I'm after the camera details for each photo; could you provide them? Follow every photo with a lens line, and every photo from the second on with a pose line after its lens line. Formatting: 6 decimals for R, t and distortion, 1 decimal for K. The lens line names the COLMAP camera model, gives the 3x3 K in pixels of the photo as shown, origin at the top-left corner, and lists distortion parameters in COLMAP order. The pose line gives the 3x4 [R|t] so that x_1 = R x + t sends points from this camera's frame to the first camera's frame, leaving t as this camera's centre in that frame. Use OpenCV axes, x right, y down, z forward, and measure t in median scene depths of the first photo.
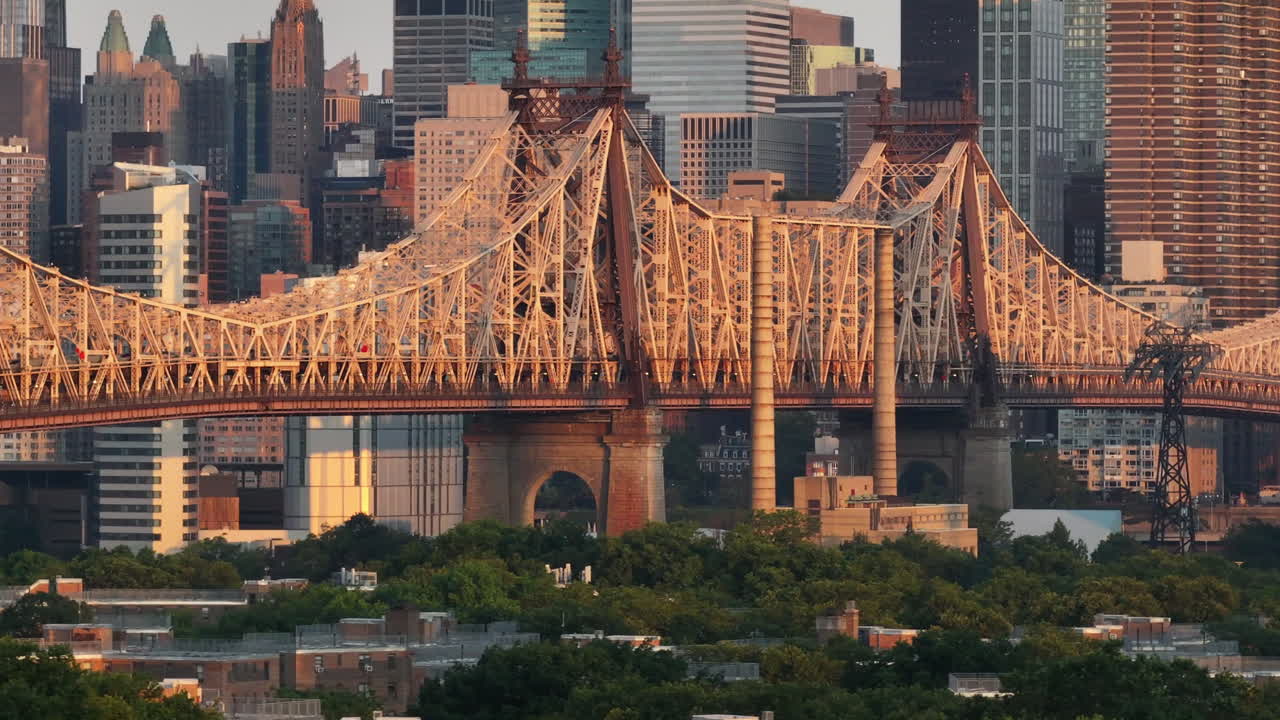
lens RADIAL K [[7168.2, 0, 640.0], [0, 7168.2, 360.0], [0, 0, 1]] dist [-0.148708, 1.856460]
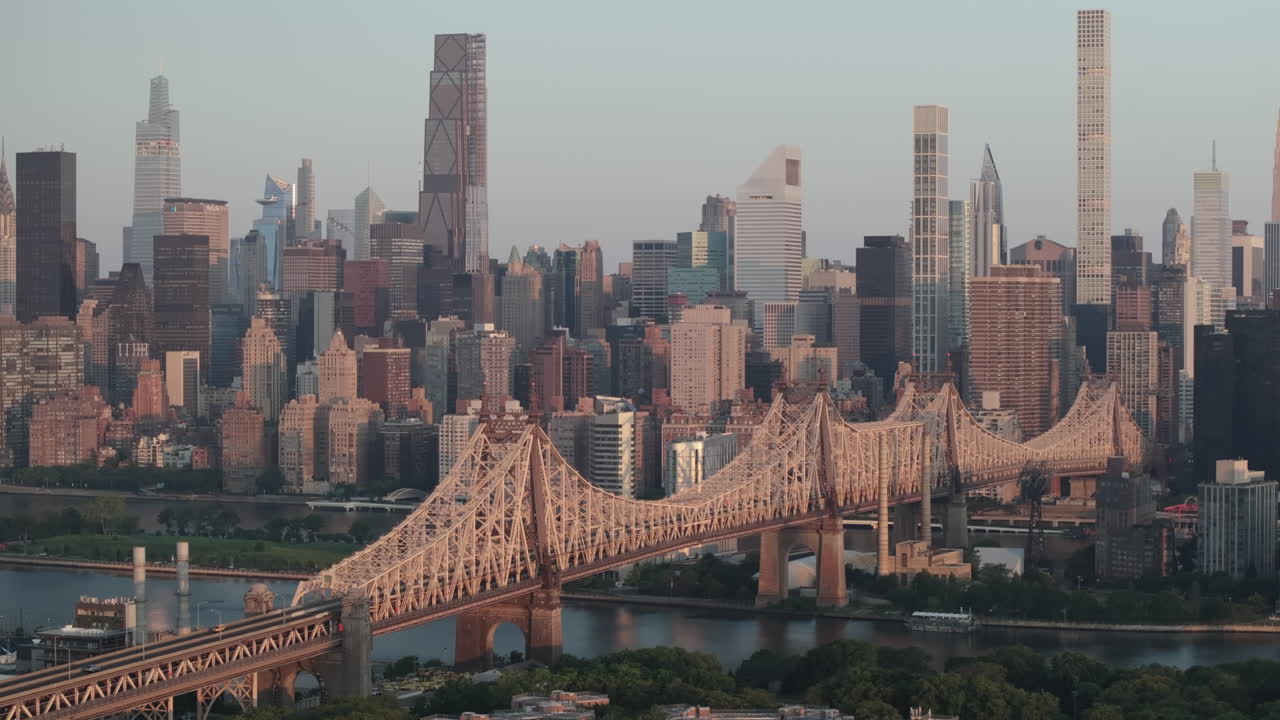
lens RADIAL K [[2962.2, 0, 640.0], [0, 2962.2, 360.0], [0, 0, 1]] dist [-0.142380, 0.220732]
pose [[0.999995, -0.001916, -0.002529, -0.057565], [0.001968, 0.999785, 0.020628, -0.061518], [0.002489, -0.020633, 0.999784, 0.013683]]
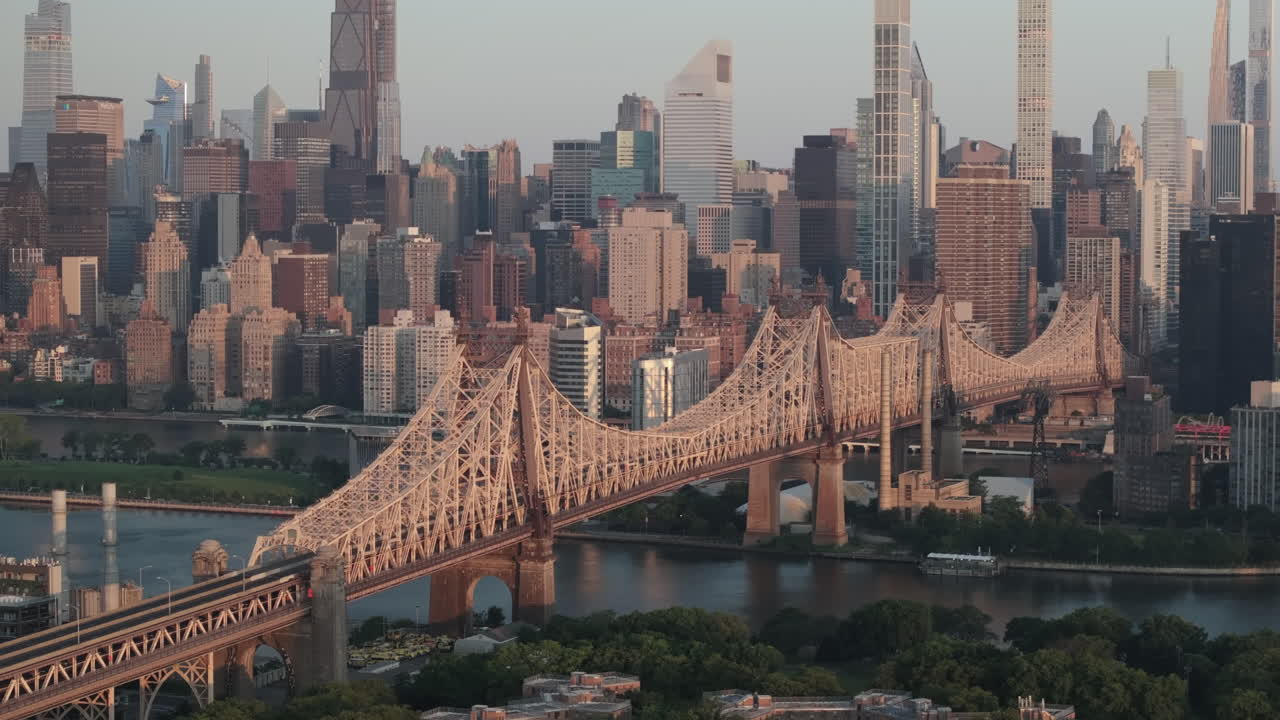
lens RADIAL K [[2932.3, 0, 640.0], [0, 2932.3, 360.0], [0, 0, 1]] dist [-0.148353, 0.544248]
pose [[0.999226, -0.002037, 0.039289, -0.084683], [-0.000070, 0.998566, 0.053542, -0.060756], [-0.039342, -0.053504, 0.997792, 0.123659]]
